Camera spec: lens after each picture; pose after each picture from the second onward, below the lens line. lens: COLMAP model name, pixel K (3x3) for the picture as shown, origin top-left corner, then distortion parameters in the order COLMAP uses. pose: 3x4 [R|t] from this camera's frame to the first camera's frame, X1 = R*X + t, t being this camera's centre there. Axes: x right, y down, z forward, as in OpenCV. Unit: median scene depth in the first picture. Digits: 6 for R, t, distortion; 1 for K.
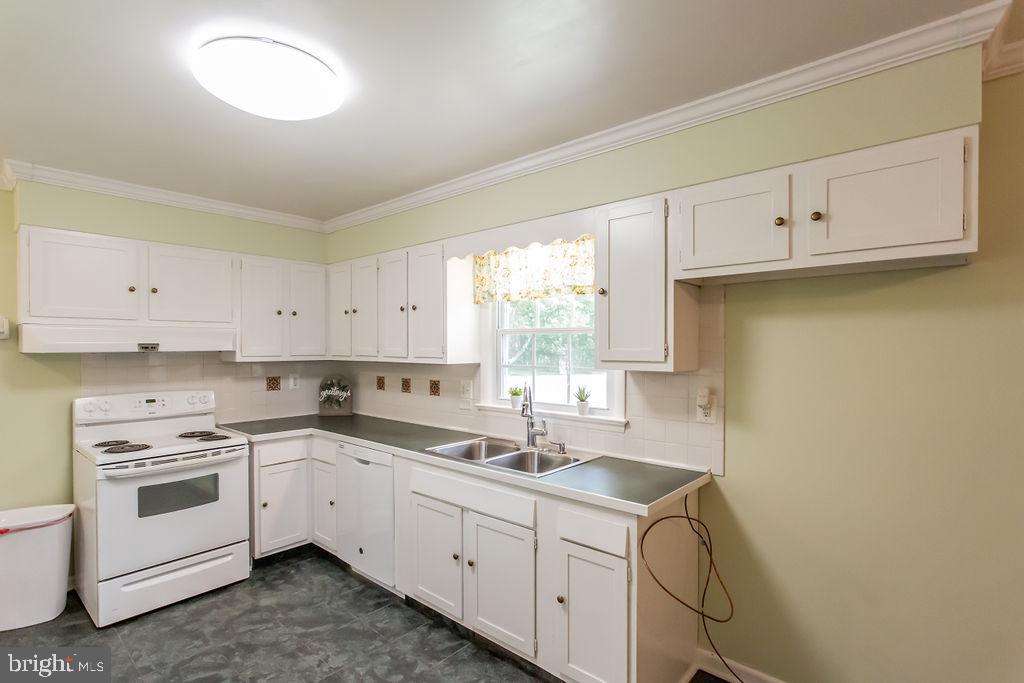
lens RADIAL K [[492.0, 0, 507.5], [0, 492.0, 354.8], [0, 0, 1]] dist [-0.007689, 0.001239]
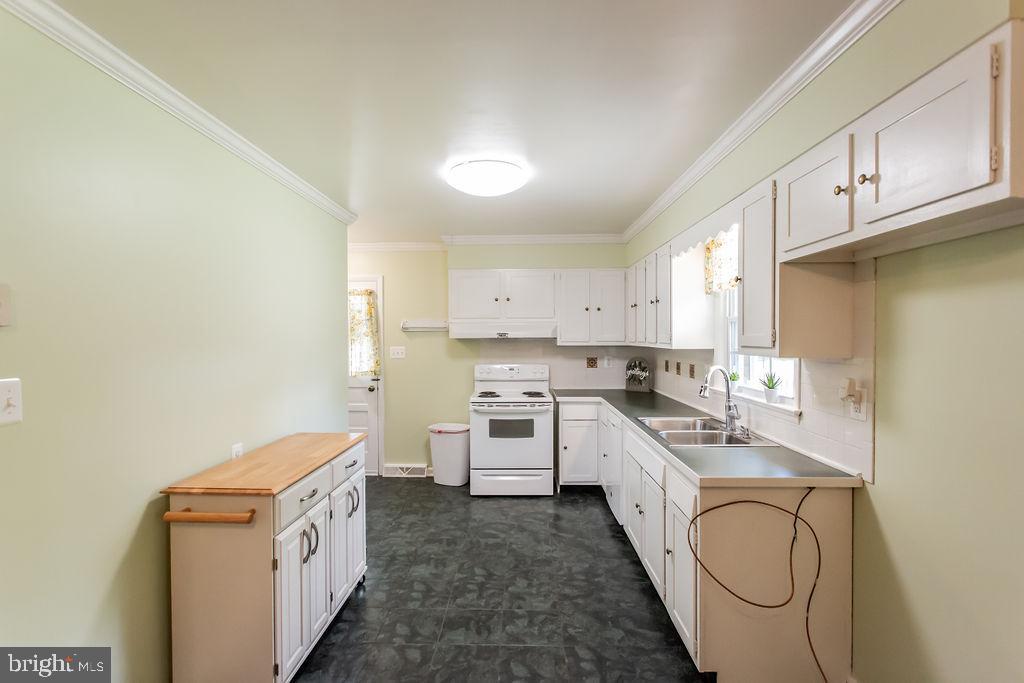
lens RADIAL K [[486.3, 0, 508.1], [0, 486.3, 345.7], [0, 0, 1]] dist [-0.011990, 0.004971]
pose [[0.642766, 0.012514, -0.765960, 0.504787], [-0.009093, 0.999921, 0.008706, 0.005264], [0.766008, 0.001369, 0.642829, -0.016712]]
